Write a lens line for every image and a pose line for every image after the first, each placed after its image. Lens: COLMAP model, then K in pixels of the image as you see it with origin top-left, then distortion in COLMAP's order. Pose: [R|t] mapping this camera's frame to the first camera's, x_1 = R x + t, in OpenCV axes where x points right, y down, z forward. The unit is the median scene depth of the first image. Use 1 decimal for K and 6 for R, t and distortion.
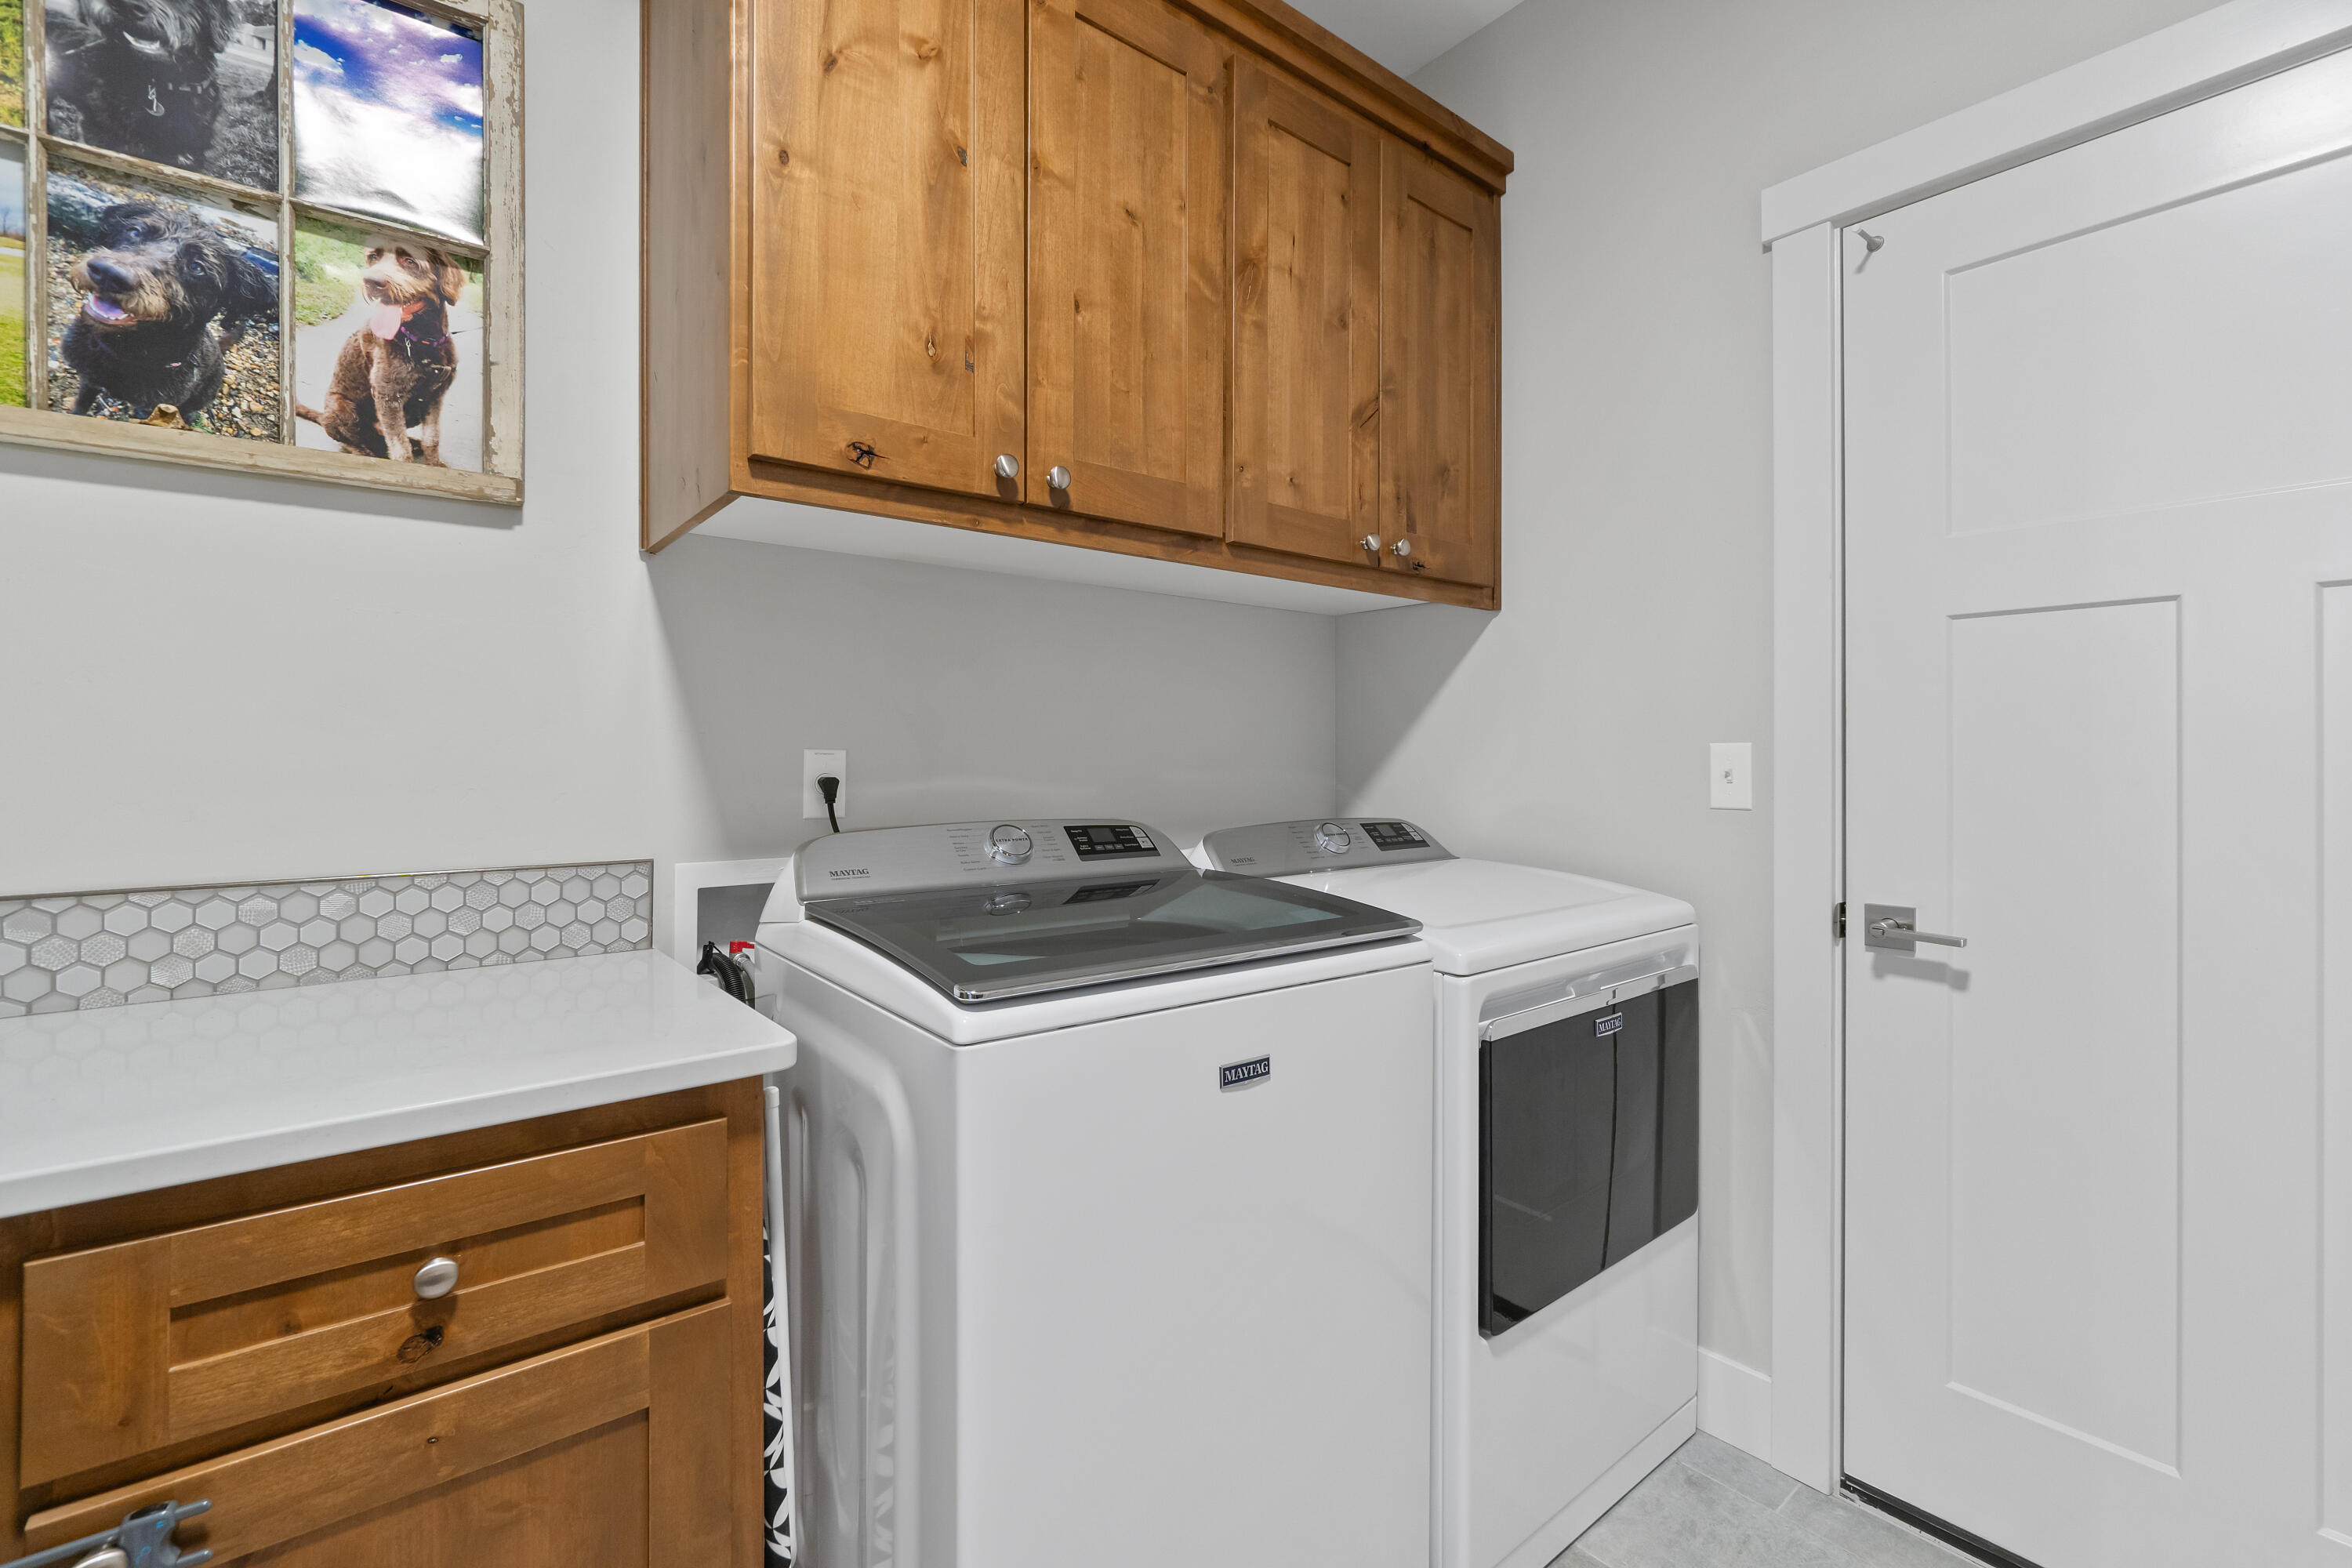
lens RADIAL K [[1016.5, 0, 1189.1], [0, 1016.5, 758.7], [0, 0, 1]] dist [-0.007220, 0.000834]
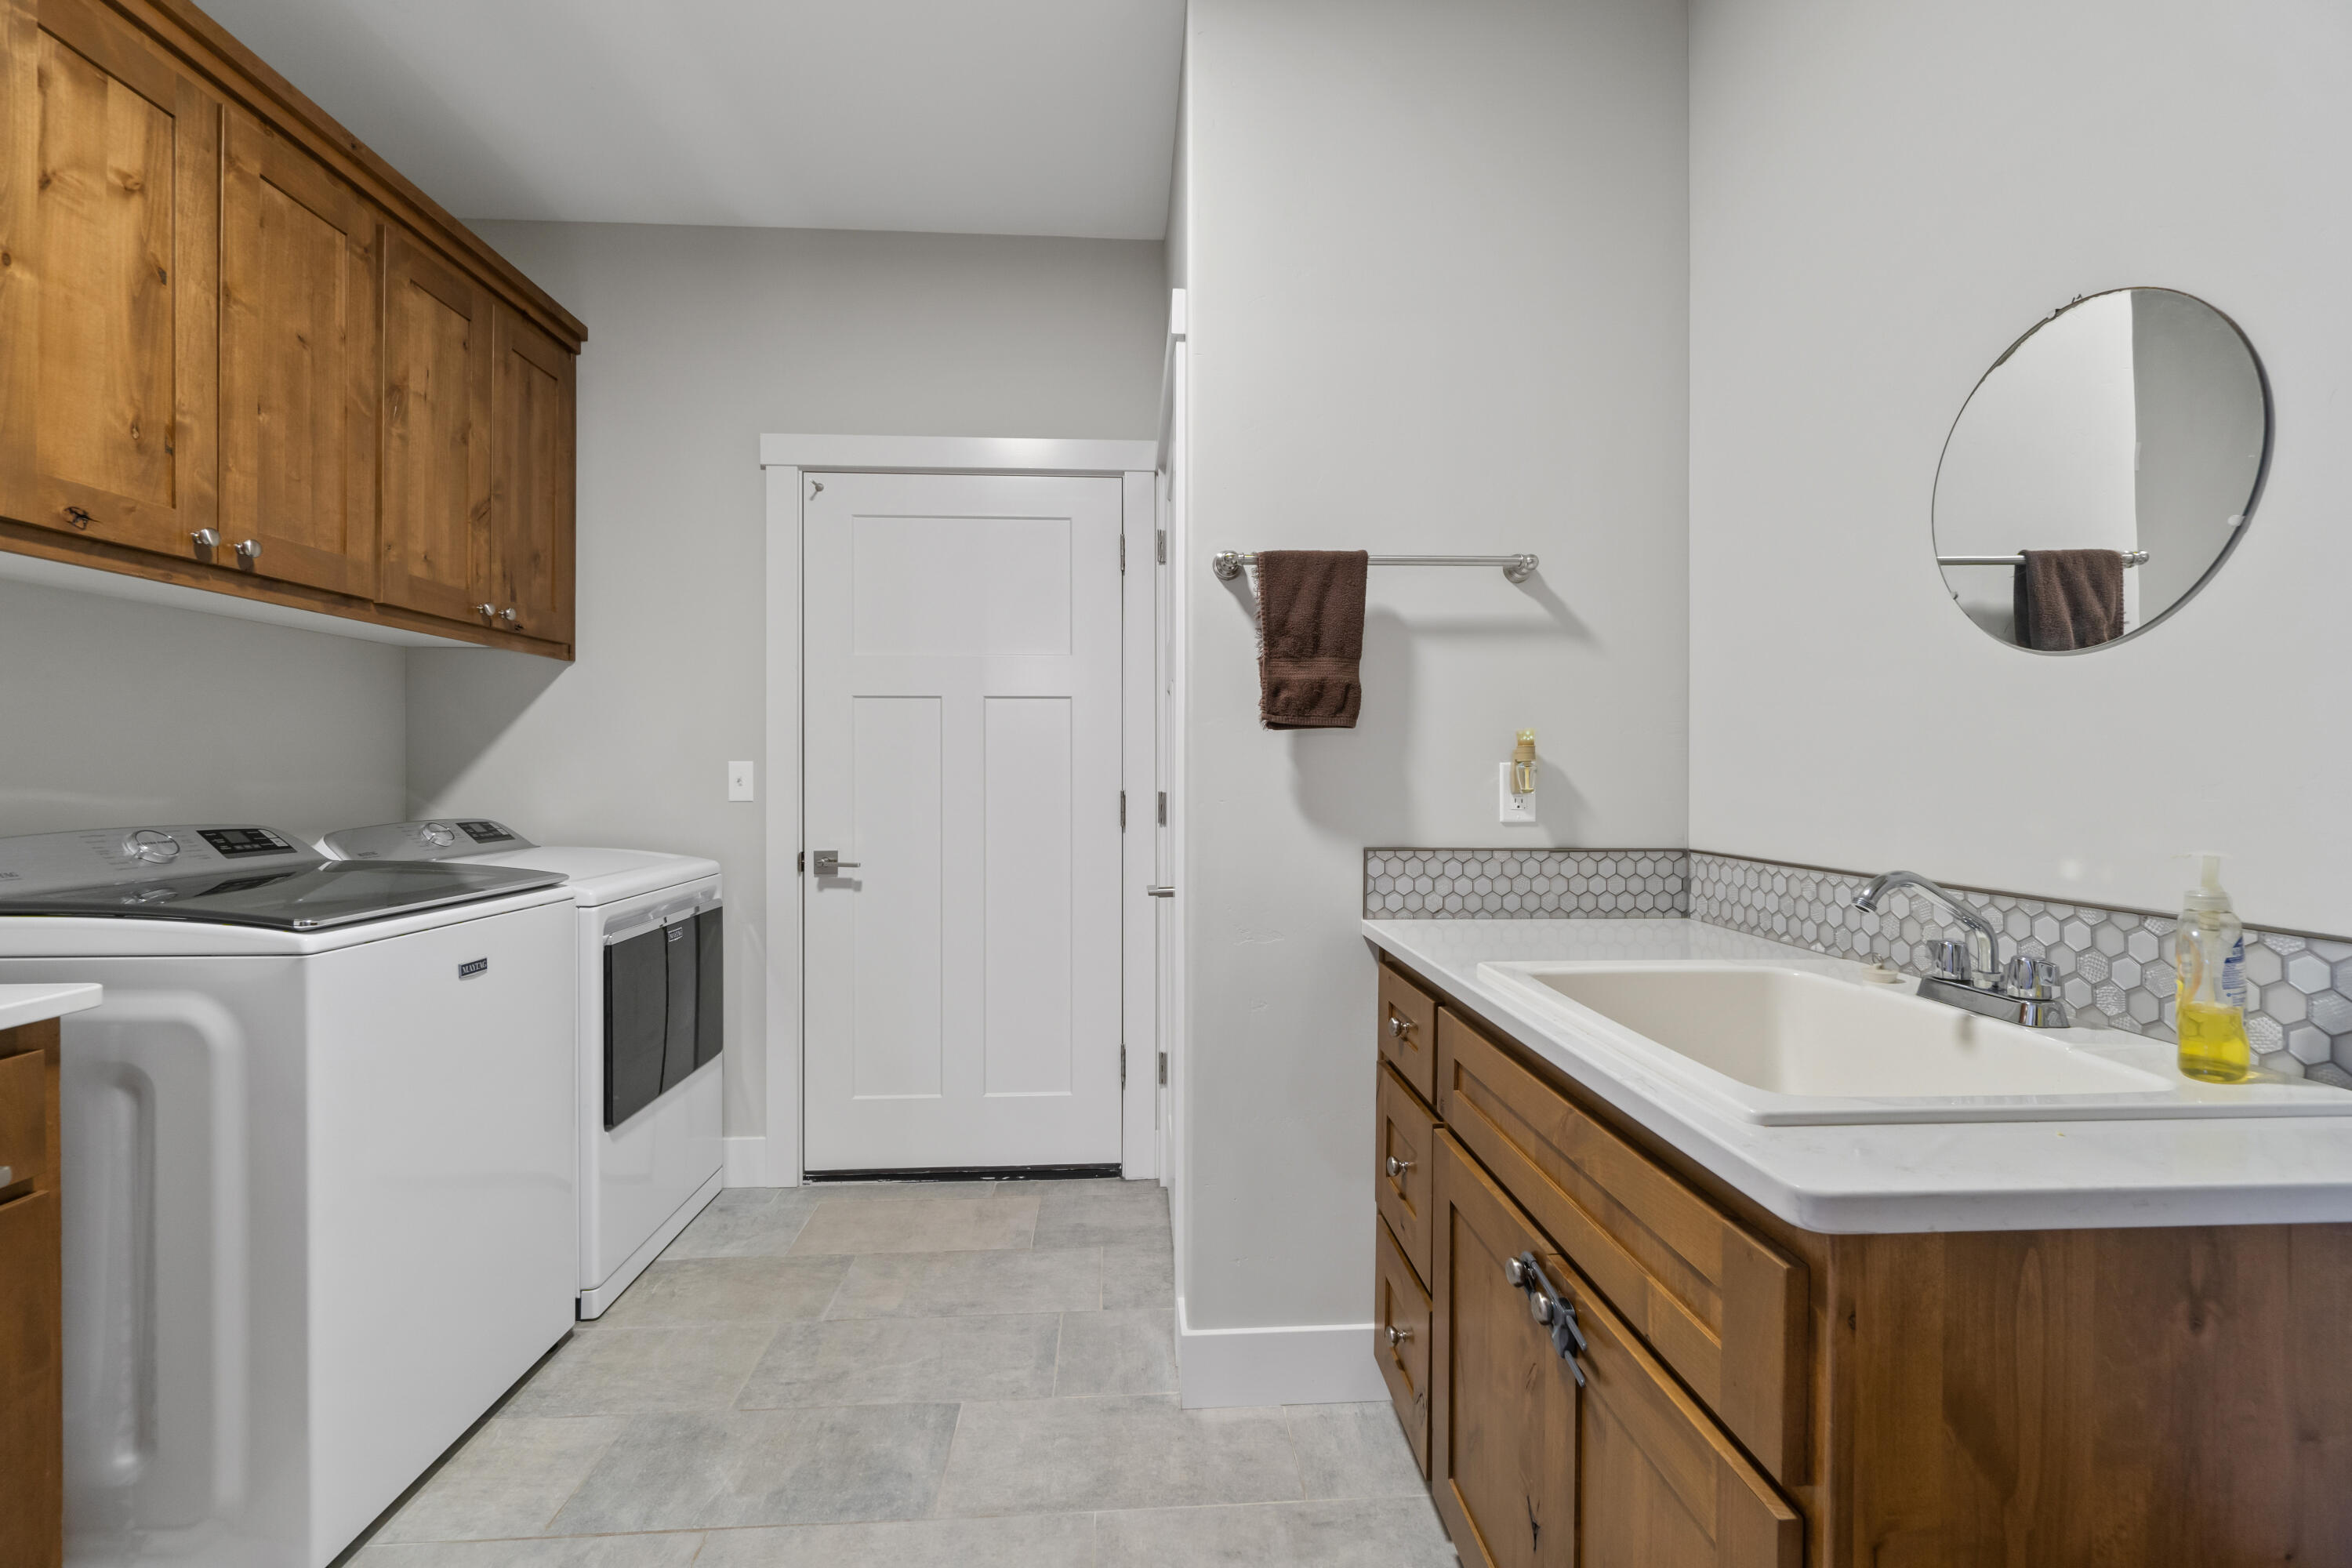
lens RADIAL K [[1016.5, 0, 1183.5], [0, 1016.5, 768.7], [0, 0, 1]] dist [-0.007220, 0.000834]
pose [[0.588208, 0.001451, 0.808708, -0.405719], [-0.000975, 0.999999, -0.001086, -0.002993], [-0.808709, -0.000150, 0.588209, -0.592366]]
